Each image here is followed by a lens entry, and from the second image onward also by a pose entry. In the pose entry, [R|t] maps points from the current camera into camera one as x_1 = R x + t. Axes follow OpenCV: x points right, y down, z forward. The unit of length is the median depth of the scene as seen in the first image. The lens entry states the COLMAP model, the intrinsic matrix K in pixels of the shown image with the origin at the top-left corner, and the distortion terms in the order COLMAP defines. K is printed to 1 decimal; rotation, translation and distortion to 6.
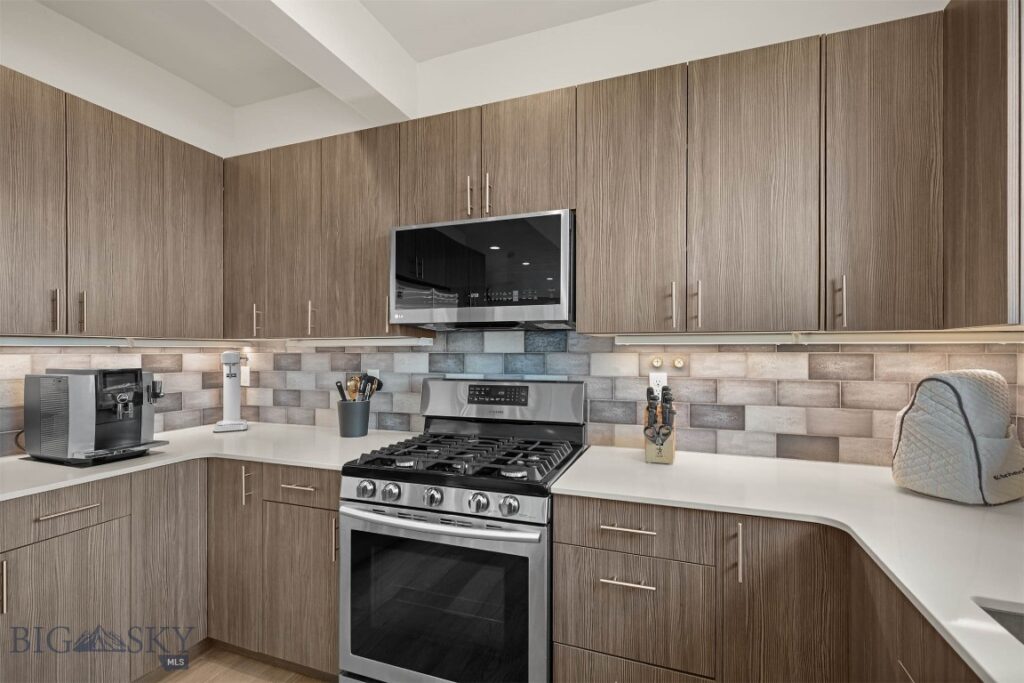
lens RADIAL K [[466.8, 0, 509.4], [0, 466.8, 353.9], [0, 0, 1]] dist [0.002619, 0.000077]
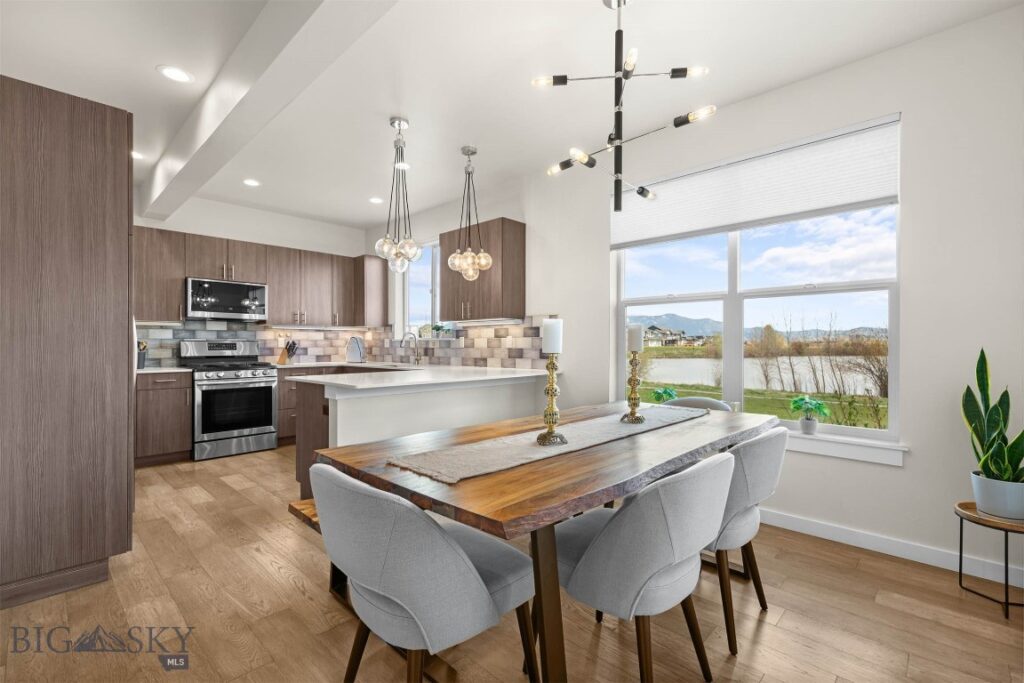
lens RADIAL K [[461.6, 0, 512.5], [0, 461.6, 344.8], [0, 0, 1]] dist [0.004008, 0.000487]
pose [[0.399313, -0.001611, 0.916813, -1.888225], [0.003493, 0.999994, 0.000236, 0.093040], [-0.916808, 0.003108, 0.399316, -1.616747]]
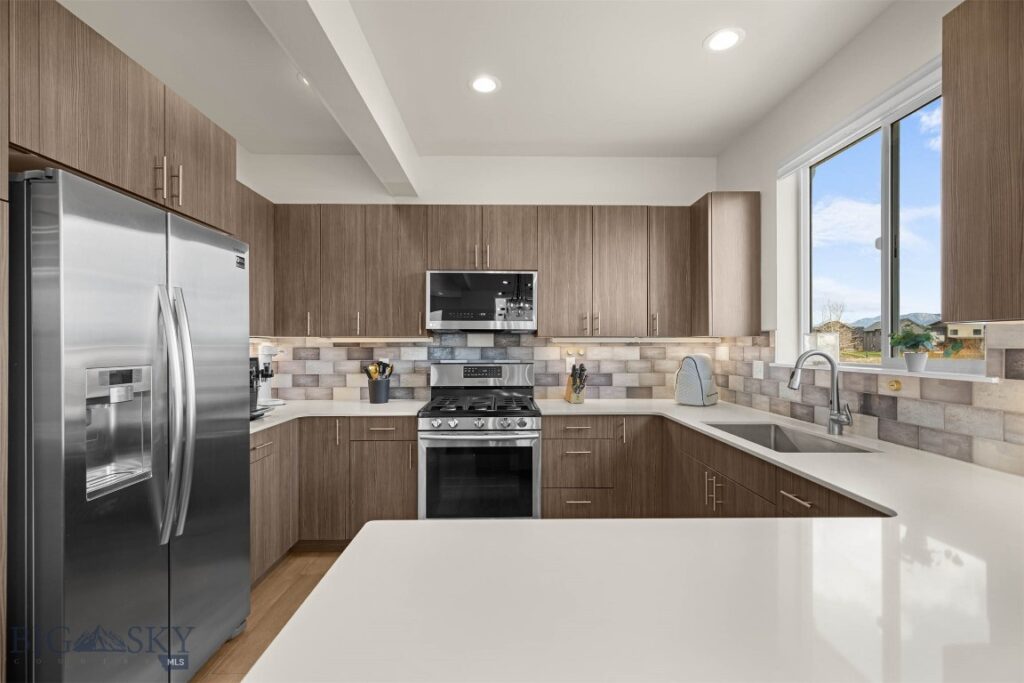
lens RADIAL K [[461.6, 0, 512.5], [0, 461.6, 344.8], [0, 0, 1]] dist [0.004008, 0.000487]
pose [[0.929633, 0.000569, 0.368486, -0.593622], [0.001862, 0.999979, -0.006242, 0.001248], [-0.368481, 0.006489, 0.929613, -0.644435]]
